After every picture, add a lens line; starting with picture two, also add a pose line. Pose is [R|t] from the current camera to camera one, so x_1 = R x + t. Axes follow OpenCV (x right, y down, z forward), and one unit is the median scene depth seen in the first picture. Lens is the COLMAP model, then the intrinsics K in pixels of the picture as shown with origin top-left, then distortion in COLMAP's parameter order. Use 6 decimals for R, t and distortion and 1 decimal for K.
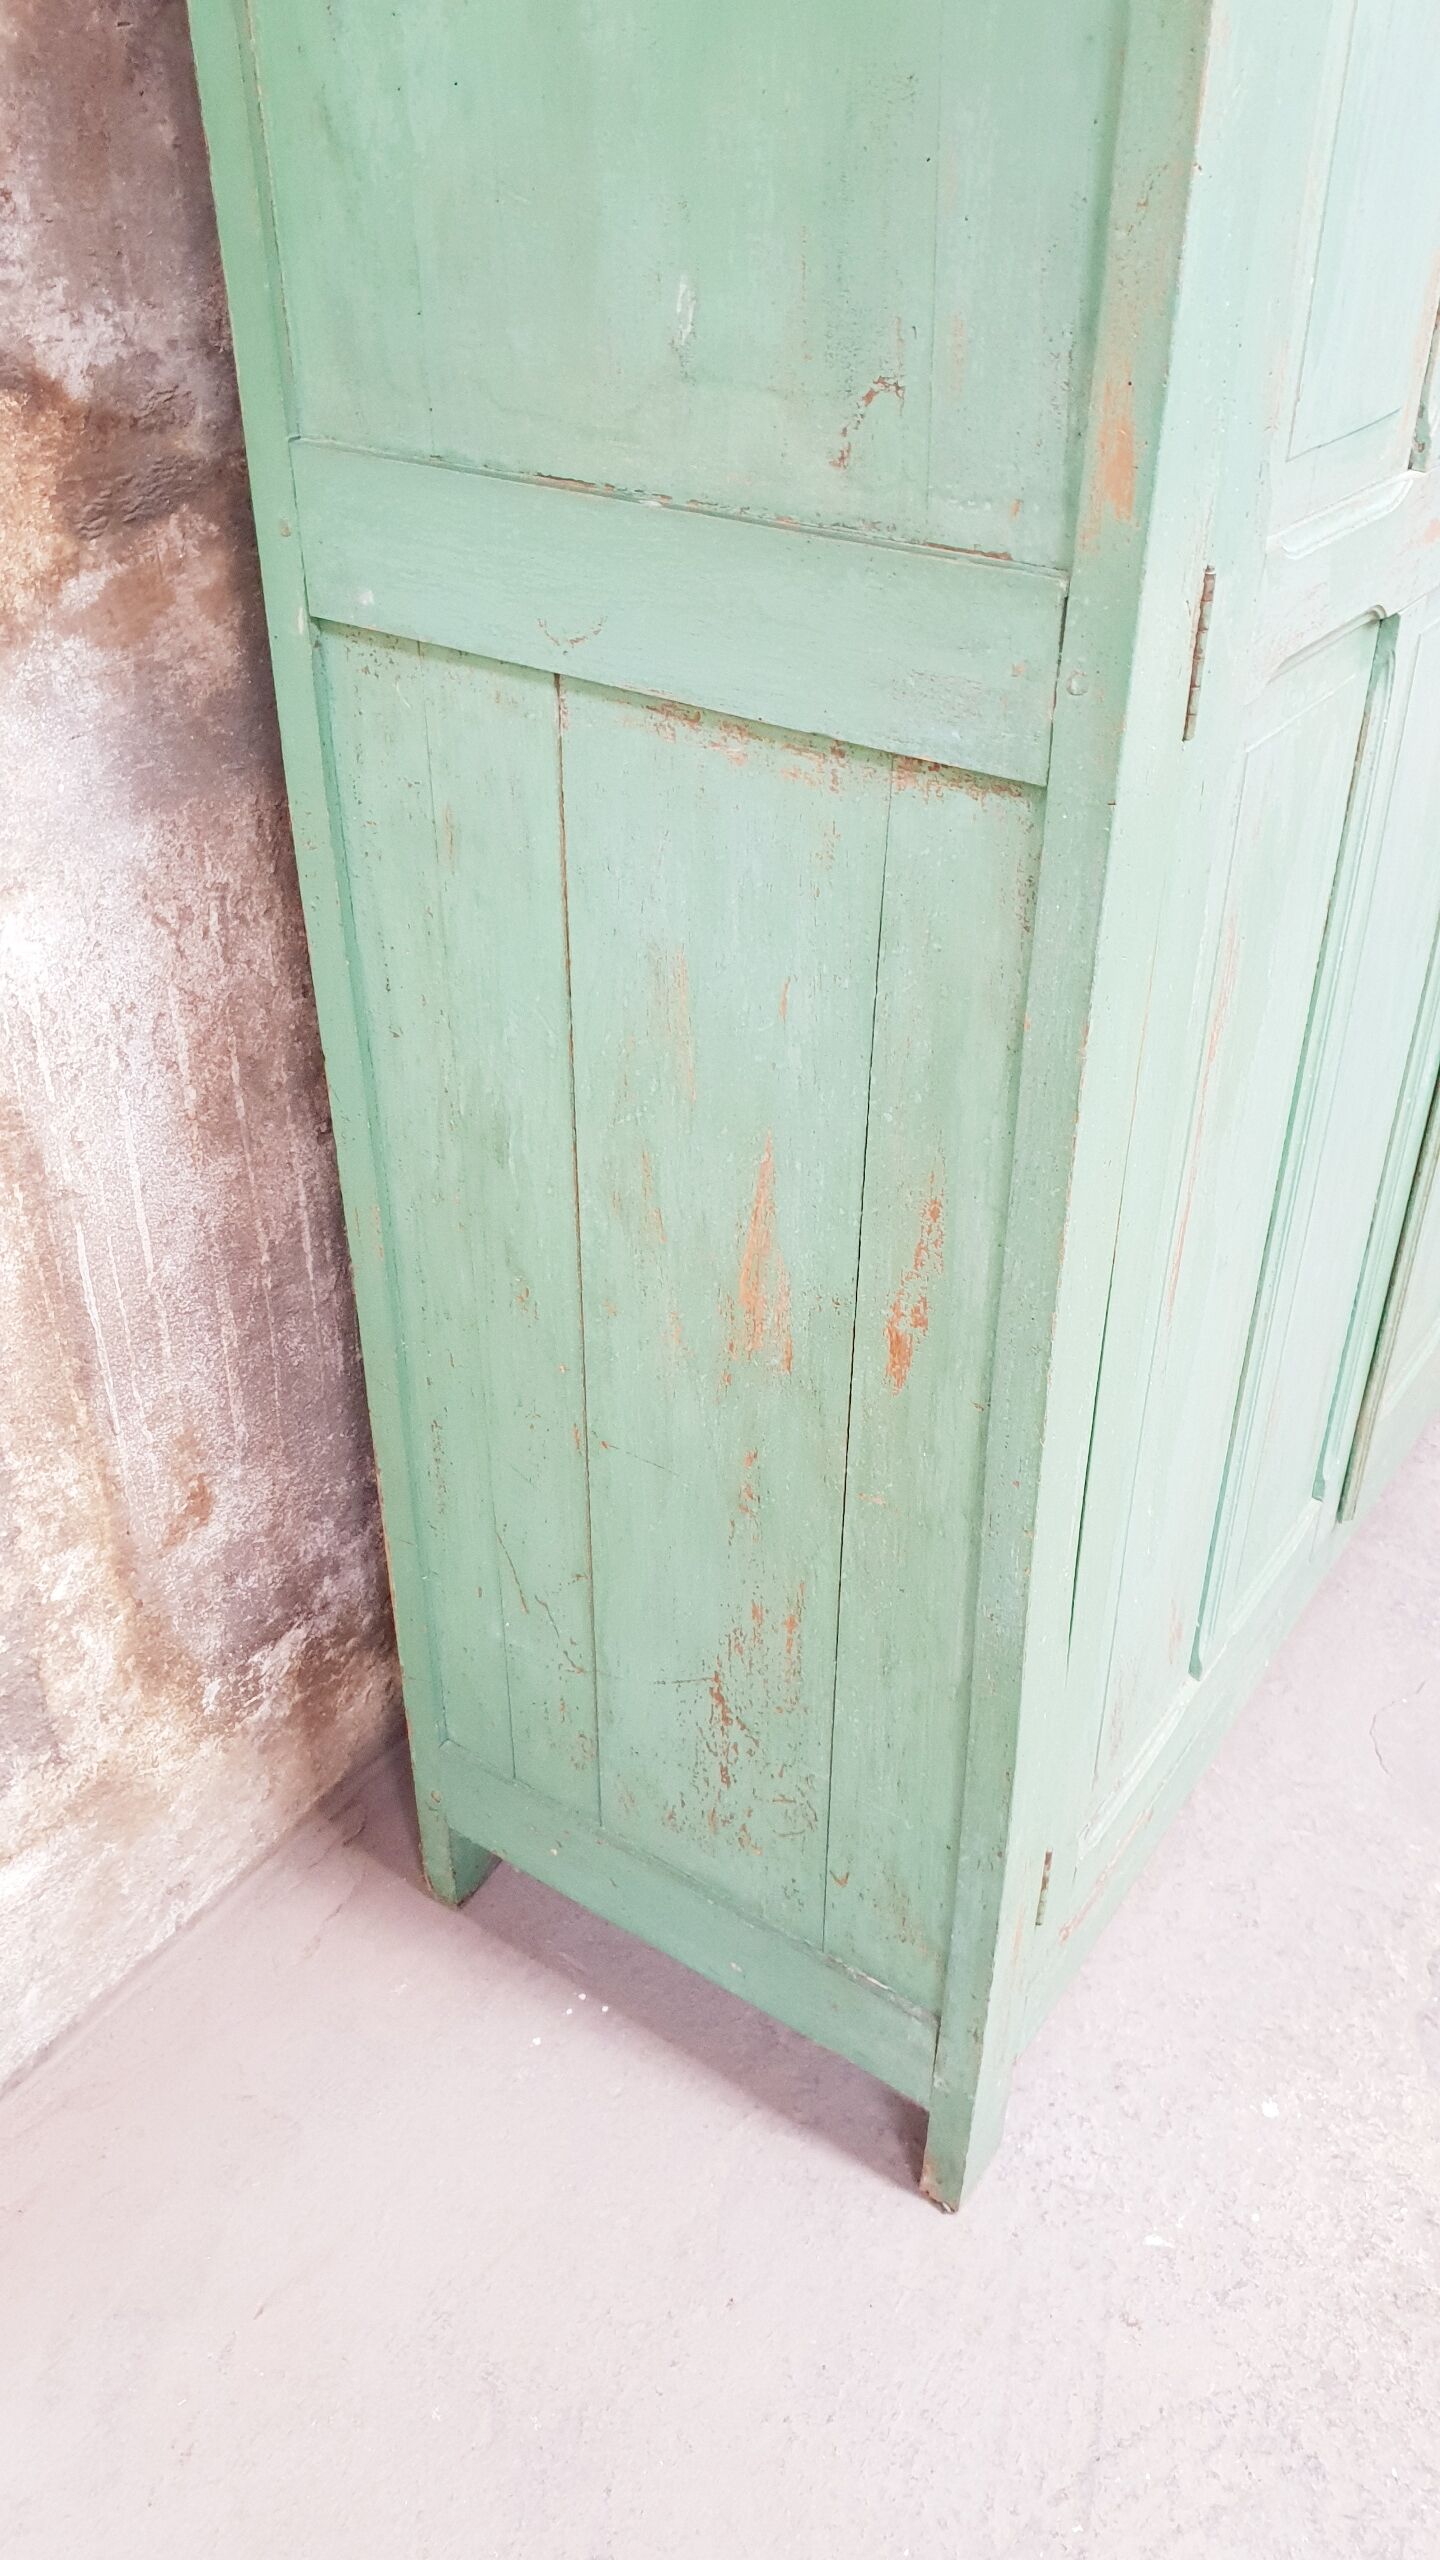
lens RADIAL K [[2010.1, 0, 728.4], [0, 2010.1, 1256.5], [0, 0, 1]] dist [0.003227, 0.013083]
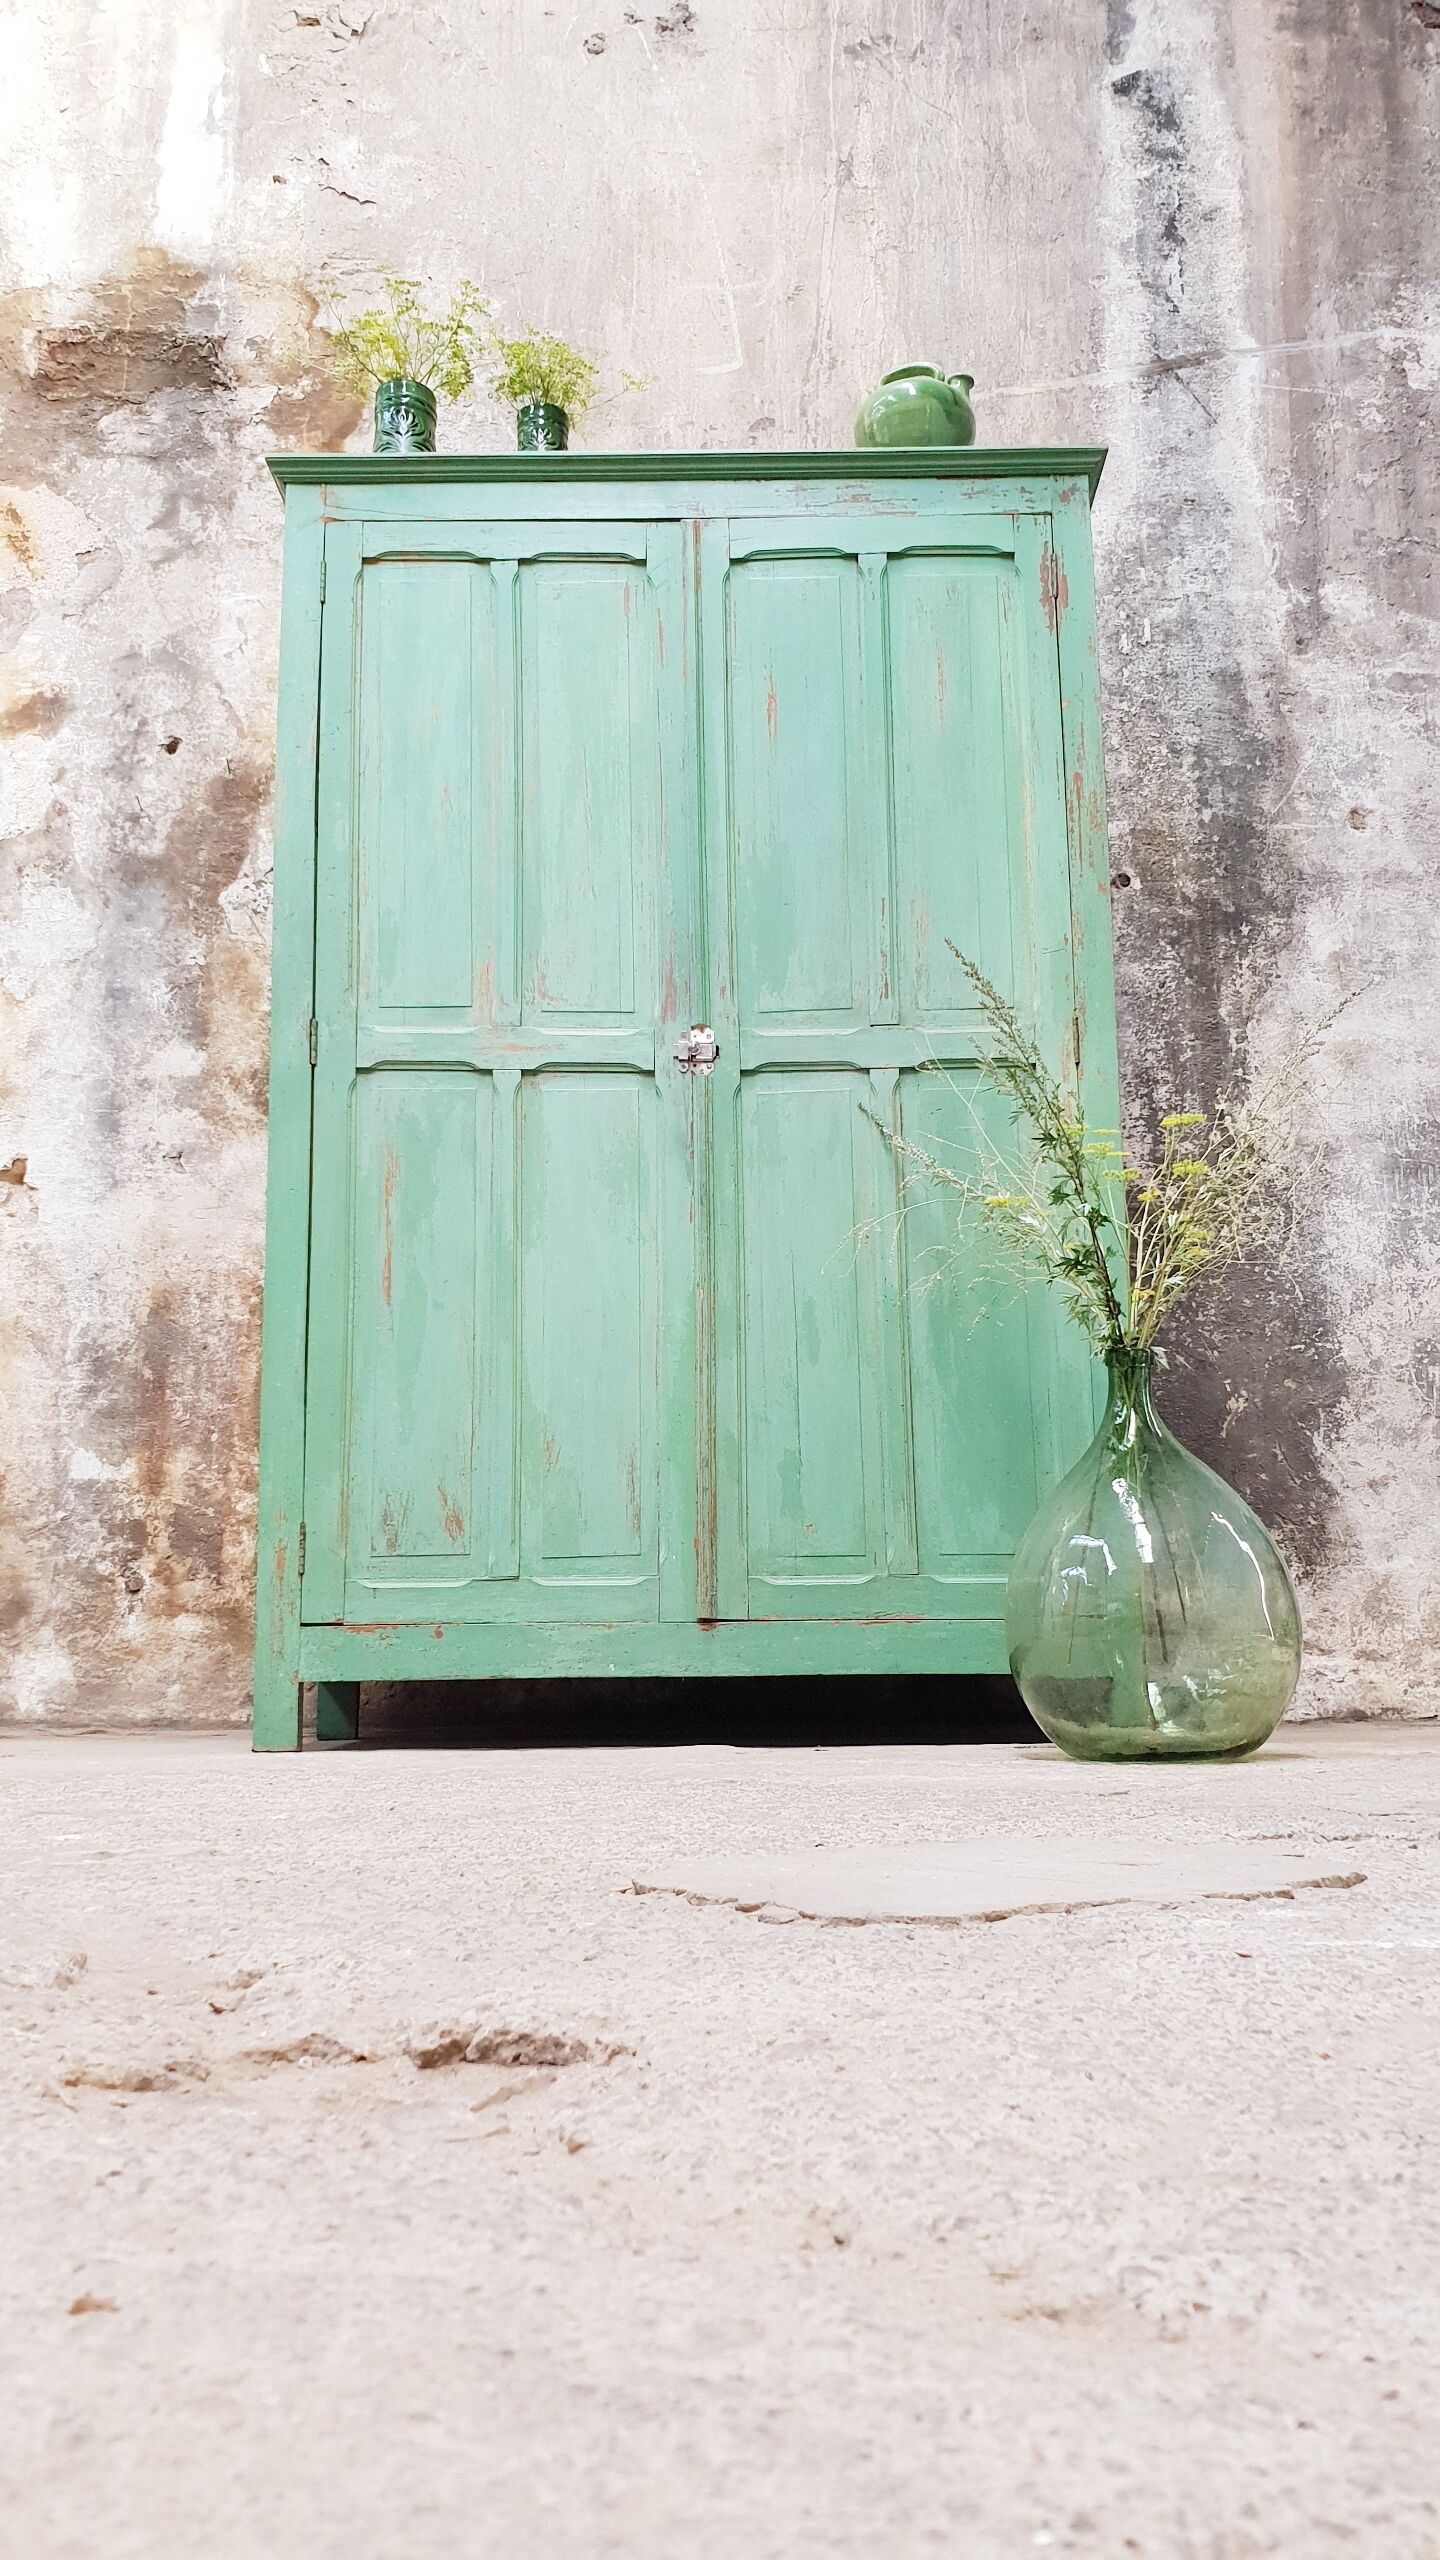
lens RADIAL K [[2010.1, 0, 750.0], [0, 2010.1, 1278.1], [0, 0, 1]] dist [0.003227, 0.013083]
pose [[0.571391, -0.169954, -0.802887, 2.952455], [-0.437734, 0.764424, -0.473334, 1.182553], [0.694191, 0.621910, 0.362391, 0.412563]]
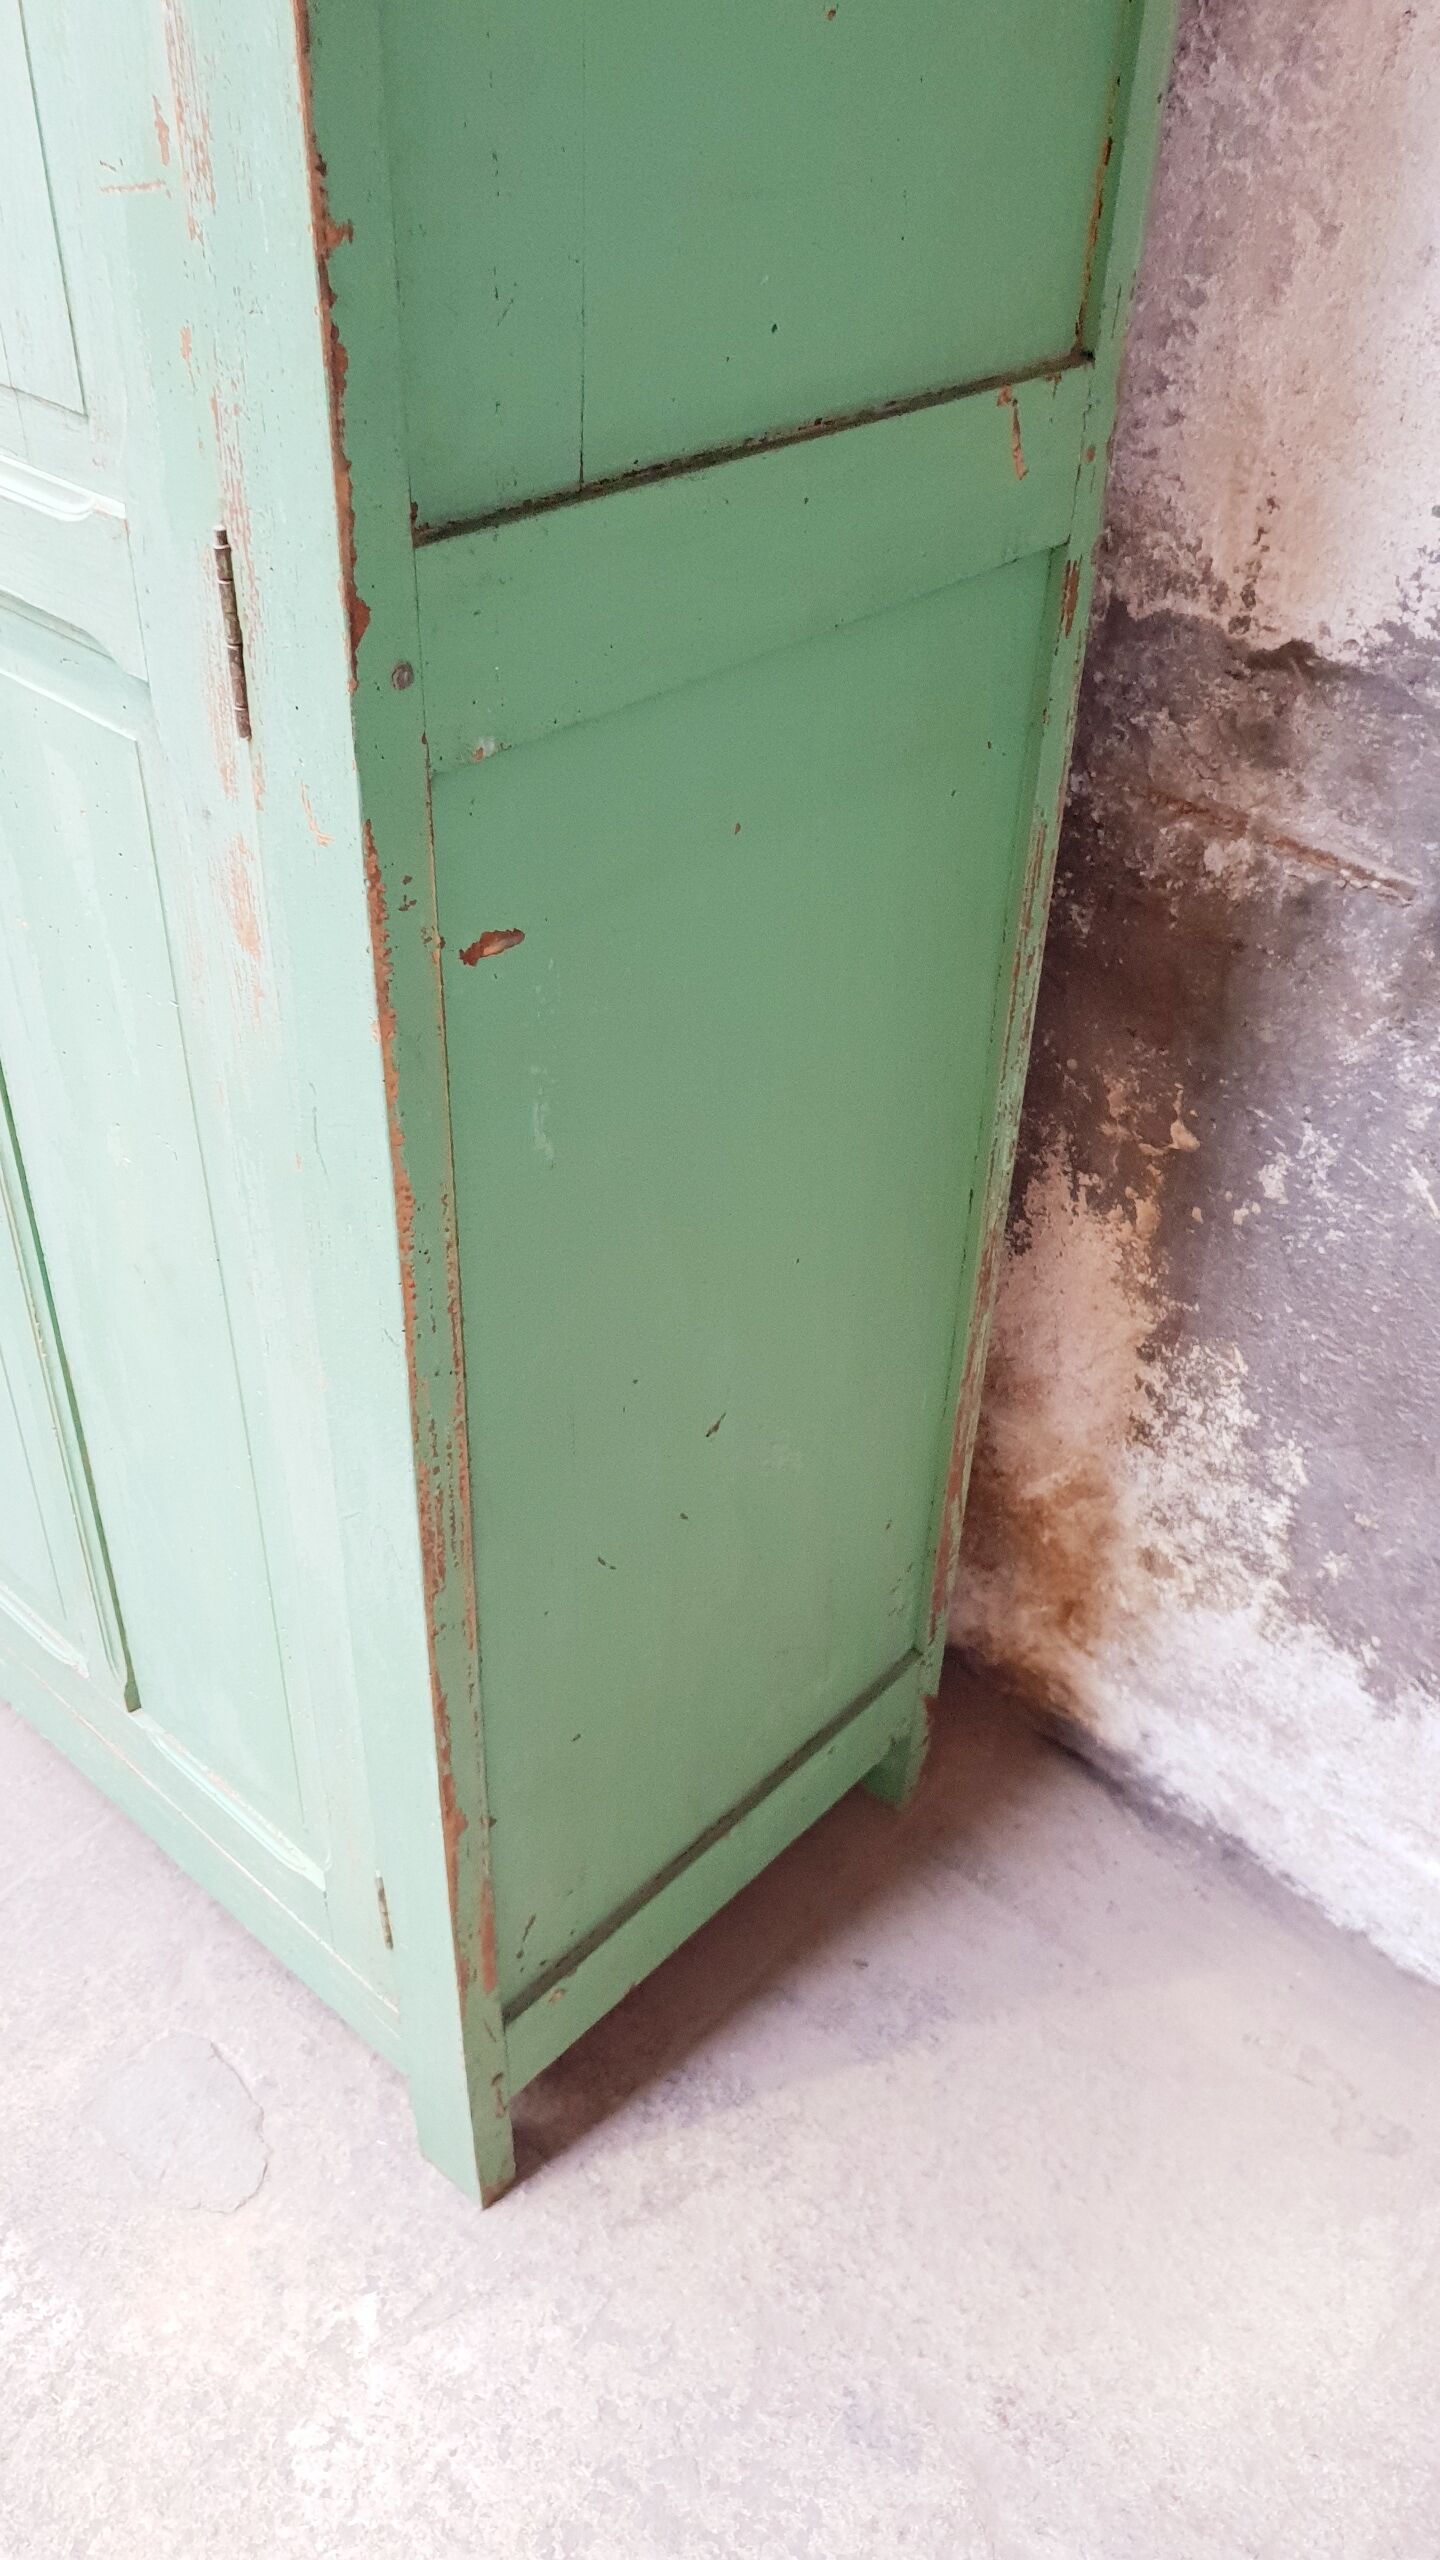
lens RADIAL K [[2010.1, 0, 760.2], [0, 2010.1, 1278.5], [0, 0, 1]] dist [0.003227, 0.013083]
pose [[-0.121092, 0.593414, -0.795737, 1.547386], [-0.588610, 0.602569, 0.538933, -1.119342], [0.799297, 0.533639, 0.276323, 1.708354]]
